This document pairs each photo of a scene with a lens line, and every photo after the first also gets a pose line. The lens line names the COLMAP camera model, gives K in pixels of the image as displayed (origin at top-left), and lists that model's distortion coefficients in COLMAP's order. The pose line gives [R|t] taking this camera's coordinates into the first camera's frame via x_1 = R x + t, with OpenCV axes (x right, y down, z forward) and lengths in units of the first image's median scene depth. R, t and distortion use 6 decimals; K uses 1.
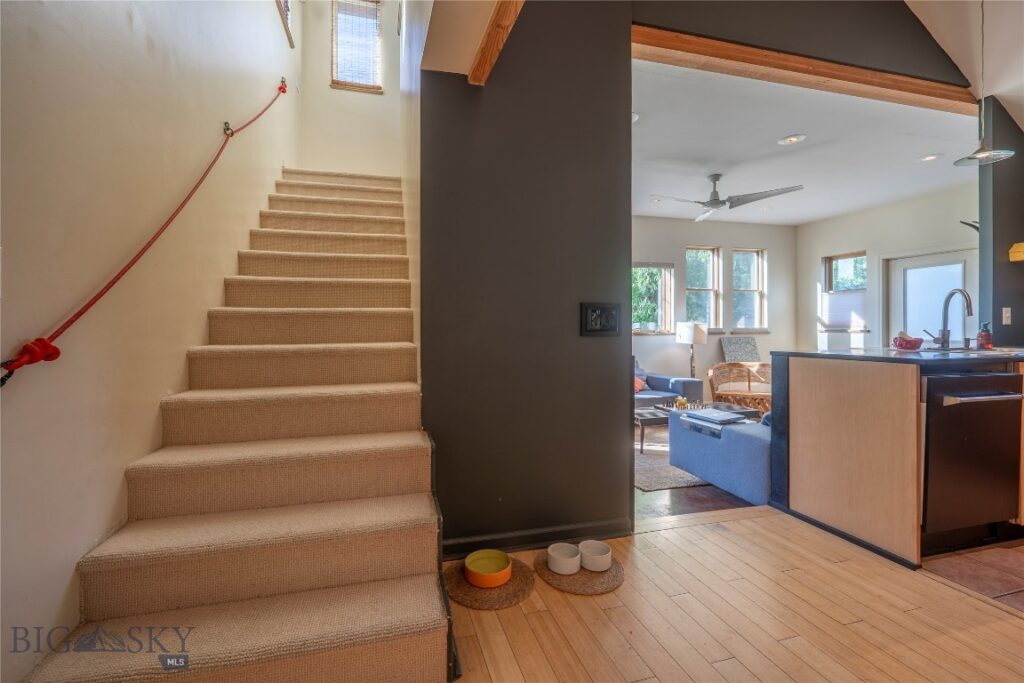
lens RADIAL K [[425.8, 0, 489.2], [0, 425.8, 327.6], [0, 0, 1]] dist [-0.001656, 0.000115]
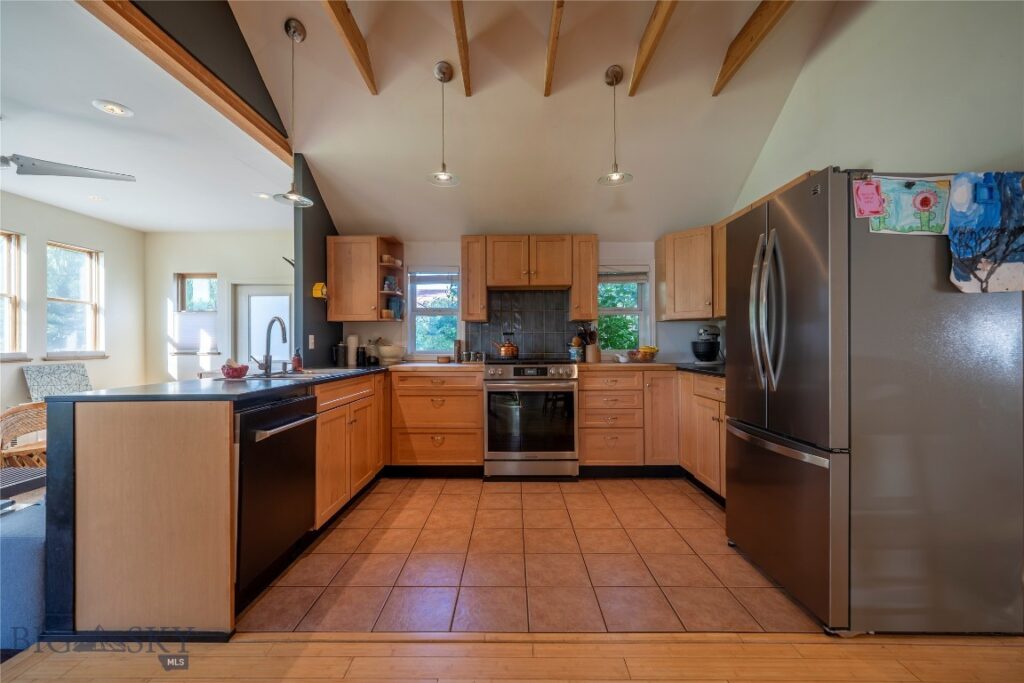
lens RADIAL K [[425.8, 0, 509.1], [0, 425.8, 345.6], [0, 0, 1]] dist [-0.001656, 0.000115]
pose [[0.266277, -0.002105, 0.963894, 0.207998], [0.003960, 0.999992, 0.001090, -0.016552], [-0.963888, 0.003526, 0.266283, 0.141680]]
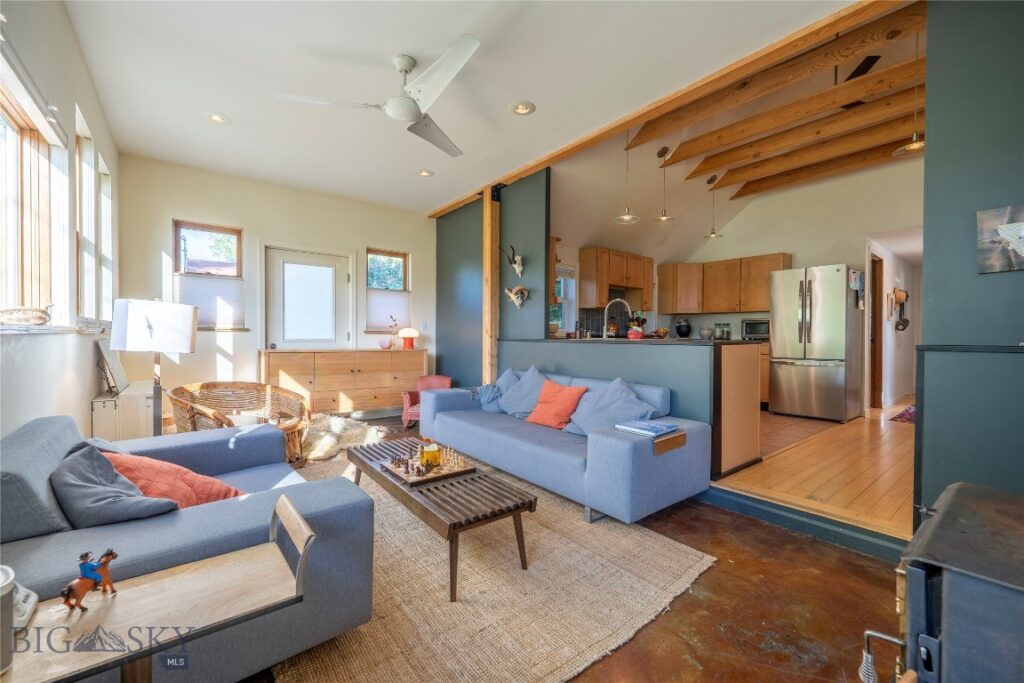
lens RADIAL K [[425.8, 0, 515.0], [0, 425.8, 339.8], [0, 0, 1]] dist [-0.001656, 0.000115]
pose [[-0.423746, -0.008327, 0.905743, -0.115230], [-0.005338, 0.999963, 0.006696, 0.040618], [-0.905765, -0.001997, -0.423775, 1.785460]]
